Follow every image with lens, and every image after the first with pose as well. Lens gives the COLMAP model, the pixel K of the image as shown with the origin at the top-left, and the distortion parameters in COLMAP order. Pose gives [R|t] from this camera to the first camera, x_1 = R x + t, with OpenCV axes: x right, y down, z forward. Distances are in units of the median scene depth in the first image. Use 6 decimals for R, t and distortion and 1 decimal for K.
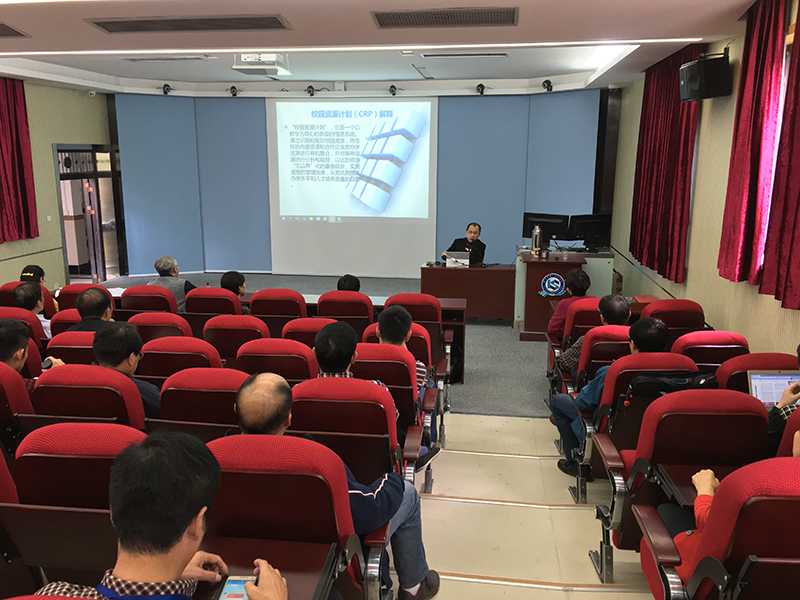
lens RADIAL K [[680.6, 0, 400.9], [0, 680.6, 297.2], [0, 0, 1]] dist [0.080067, -0.138126]
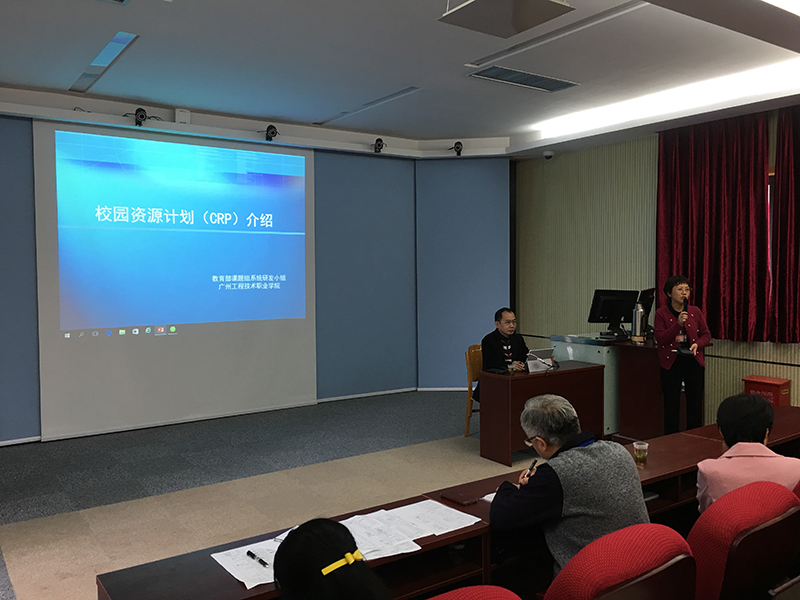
lens RADIAL K [[680.6, 0, 400.9], [0, 680.6, 297.2], [0, 0, 1]] dist [0.080067, -0.138126]
pose [[0.730749, -0.037022, 0.681642, -0.370252], [0.149247, 0.983036, -0.106608, -0.049175], [-0.666132, 0.179636, 0.723878, 0.436133]]
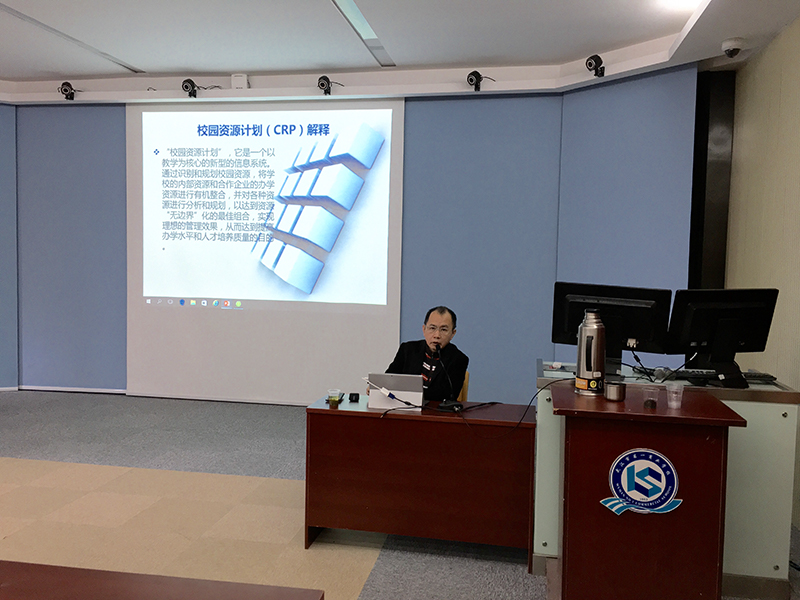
lens RADIAL K [[680.6, 0, 400.9], [0, 680.6, 297.2], [0, 0, 1]] dist [0.080067, -0.138126]
pose [[0.998952, 0.019364, -0.041470, 0.077152], [-0.025262, 0.988843, -0.146800, -0.038647], [0.038165, 0.147694, 0.988296, 0.436187]]
